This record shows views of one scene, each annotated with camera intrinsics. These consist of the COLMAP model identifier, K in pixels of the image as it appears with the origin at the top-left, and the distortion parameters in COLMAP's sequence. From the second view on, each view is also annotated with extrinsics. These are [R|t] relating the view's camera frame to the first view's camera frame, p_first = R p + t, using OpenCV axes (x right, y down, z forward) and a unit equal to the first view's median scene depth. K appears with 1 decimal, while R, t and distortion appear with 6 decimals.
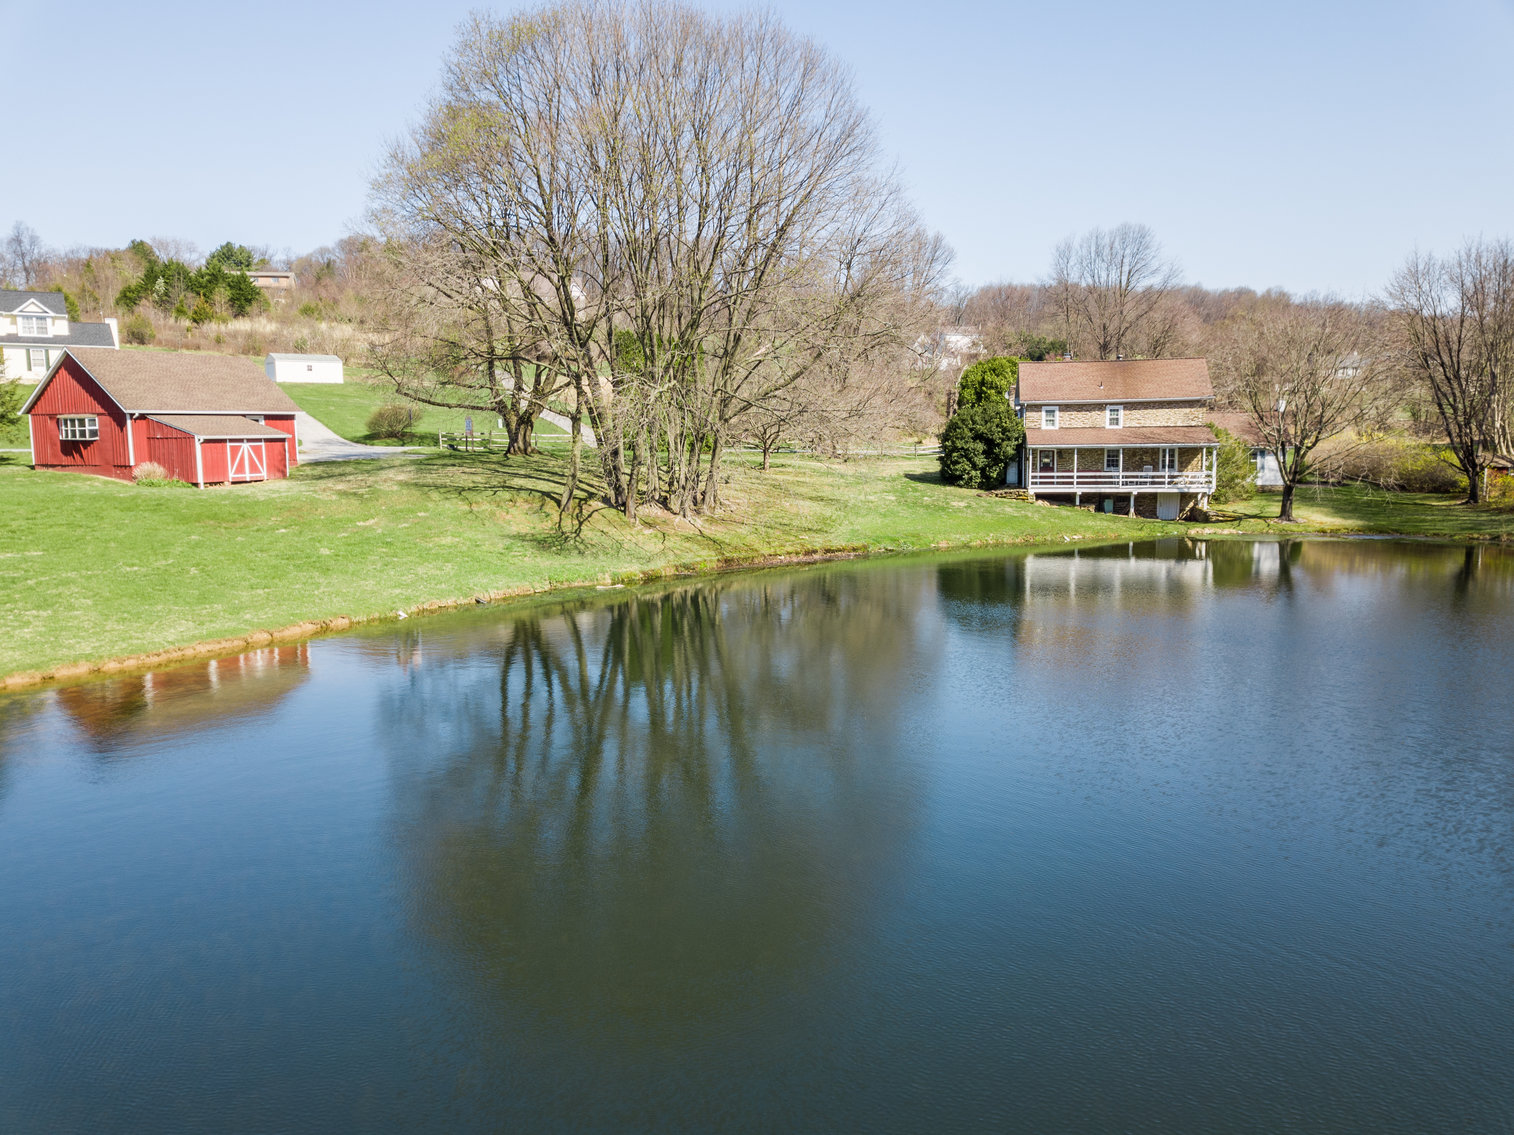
lens RADIAL K [[1154.9, 0, 754.7], [0, 1154.9, 589.0], [0, 0, 1]] dist [0.011034, -0.002889]
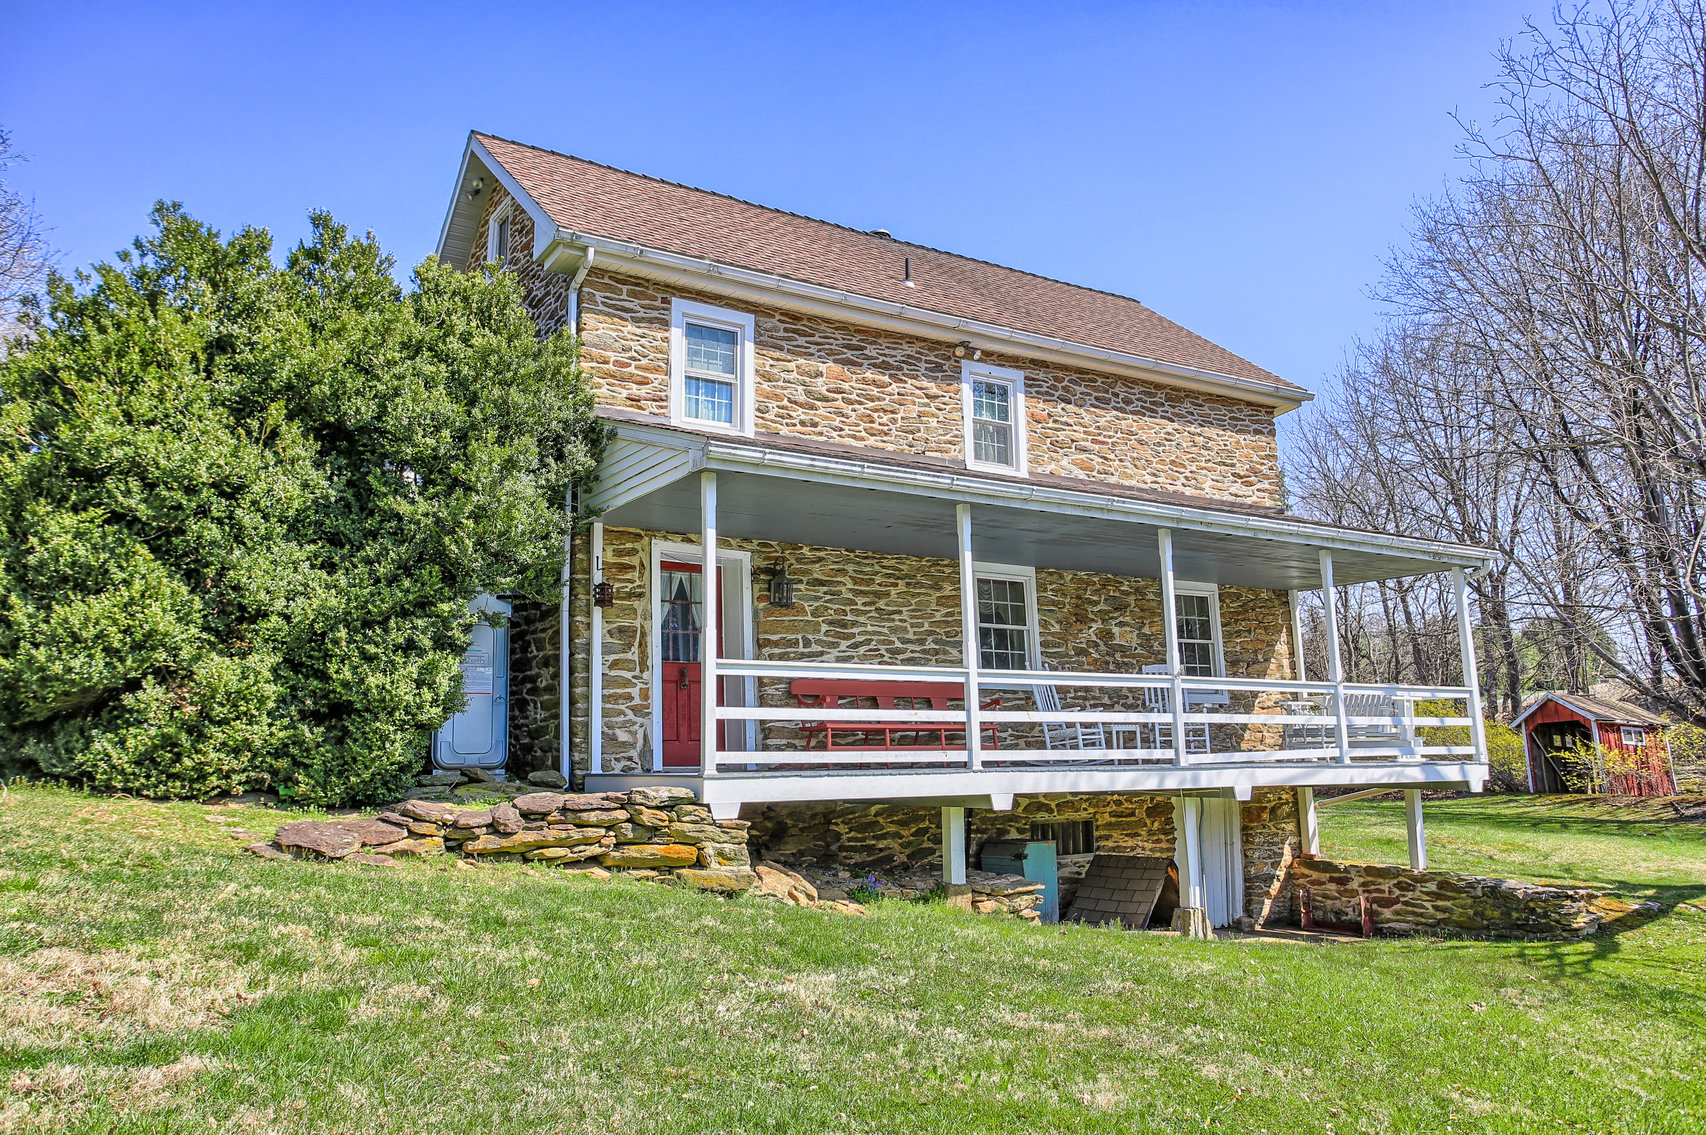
lens RADIAL K [[1270.4, 0, 852.6], [0, 1270.4, 585.8], [0, 0, 1]] dist [-0.067611, 0.115663]
pose [[0.740114, 0.096954, 0.665455, 0.152611], [0.102120, 0.961873, -0.253717, -0.069509], [-0.664682, 0.255736, 0.701995, 0.881139]]
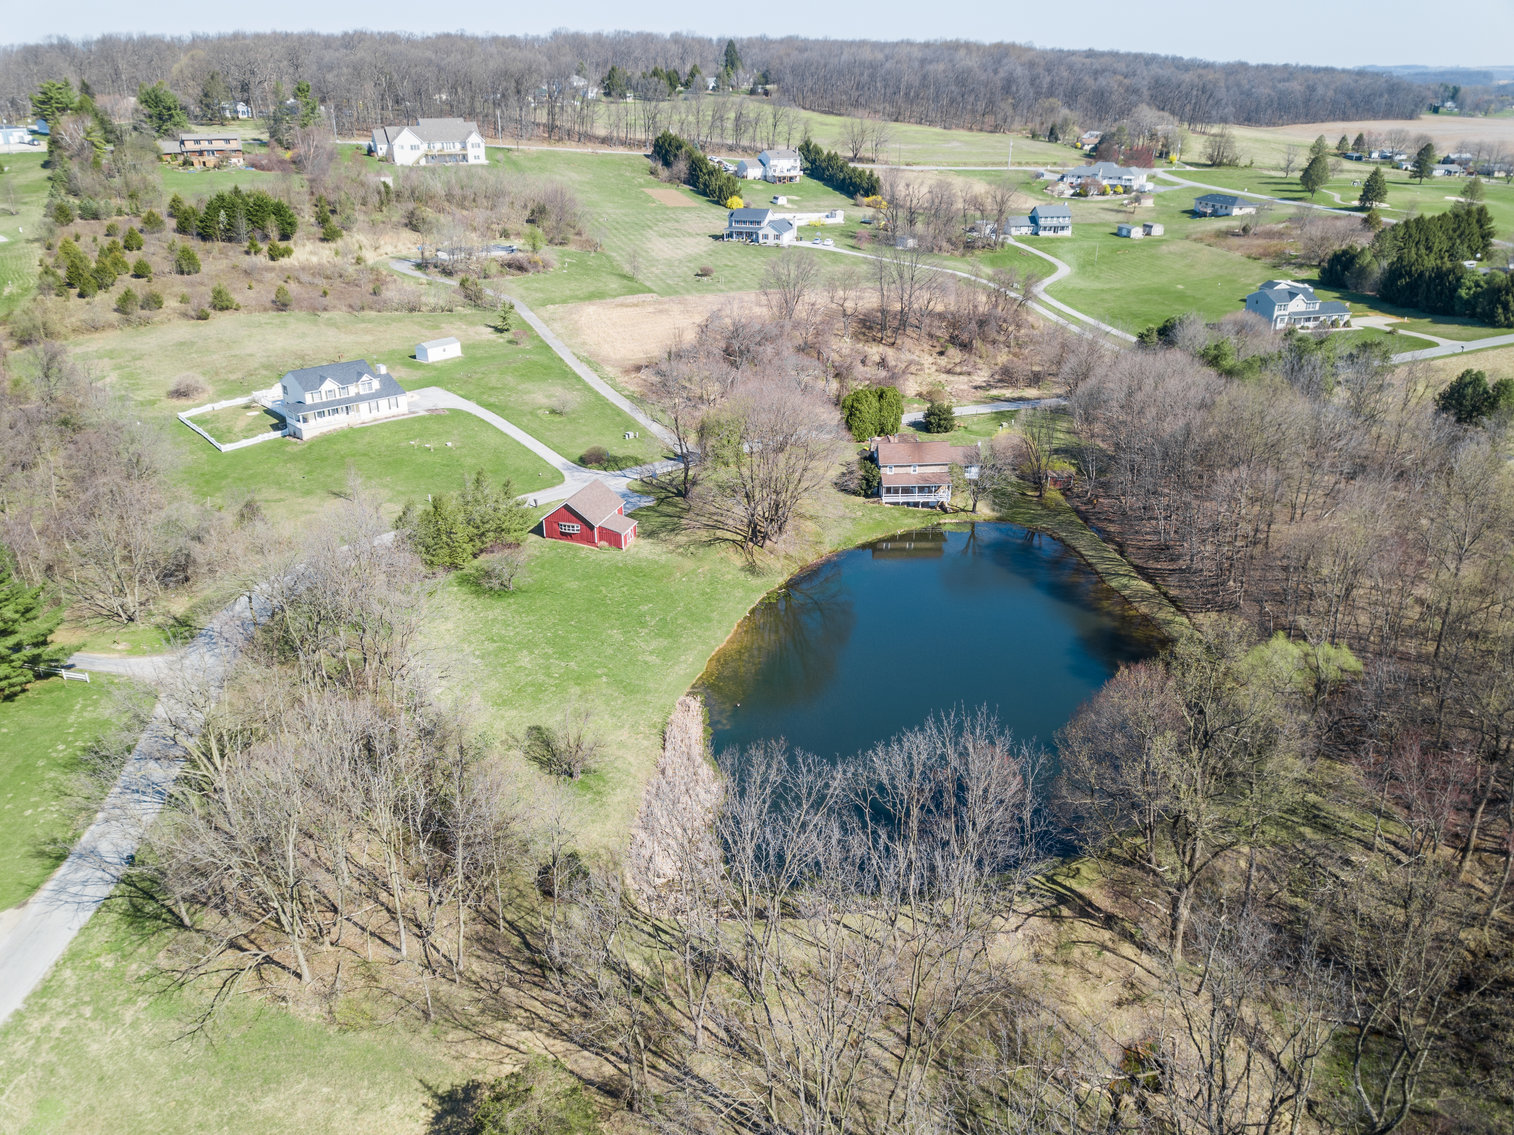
lens RADIAL K [[1152.1, 0, 755.7], [0, 1152.1, 591.2], [0, 0, 1]] dist [0.031544, -0.046730]
pose [[0.981212, -0.073574, 0.178352, -0.525714], [0.019261, 0.957168, 0.288891, -0.648752], [-0.191968, -0.280028, 0.940602, -1.458578]]
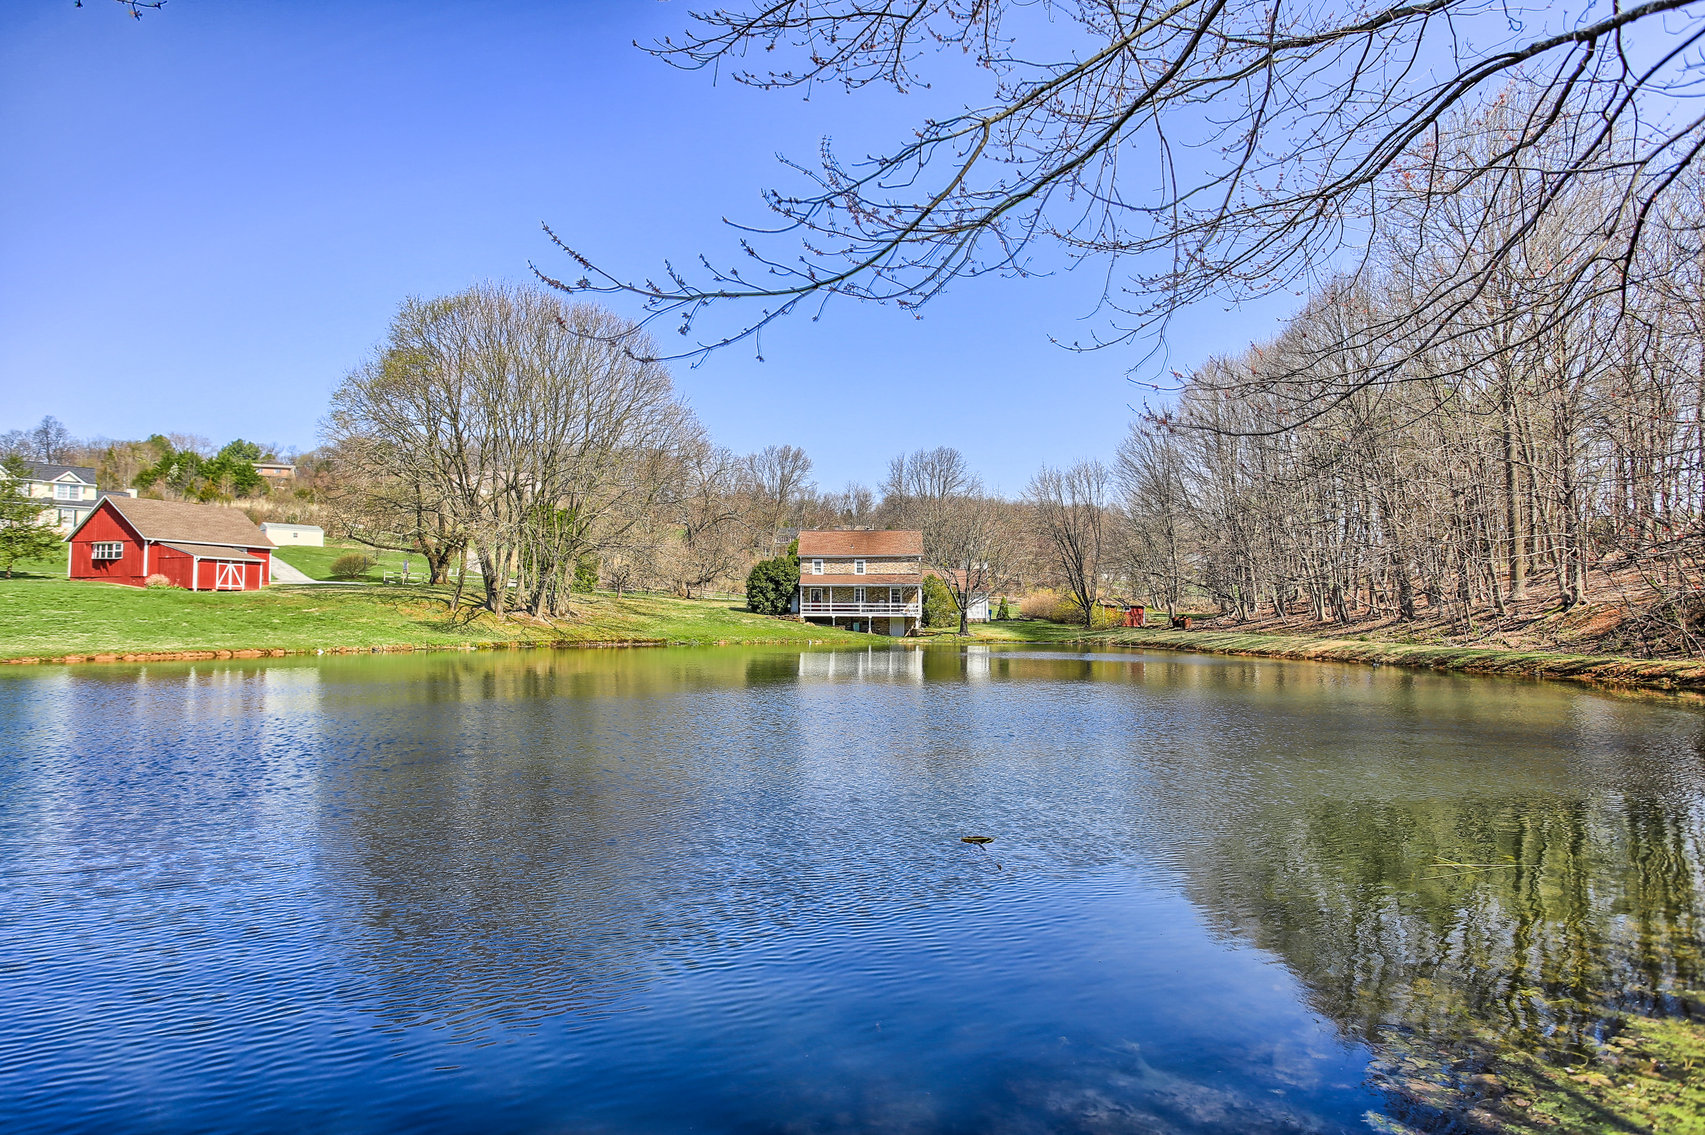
lens RADIAL K [[1013.2, 0, 841.4], [0, 1013.2, 576.7], [0, 0, 1]] dist [-0.002327, 0.000872]
pose [[0.992125, 0.019749, 0.123682, 0.128942], [0.002262, 0.984505, -0.175345, 0.091460], [-0.125229, 0.174244, 0.976707, -0.262578]]
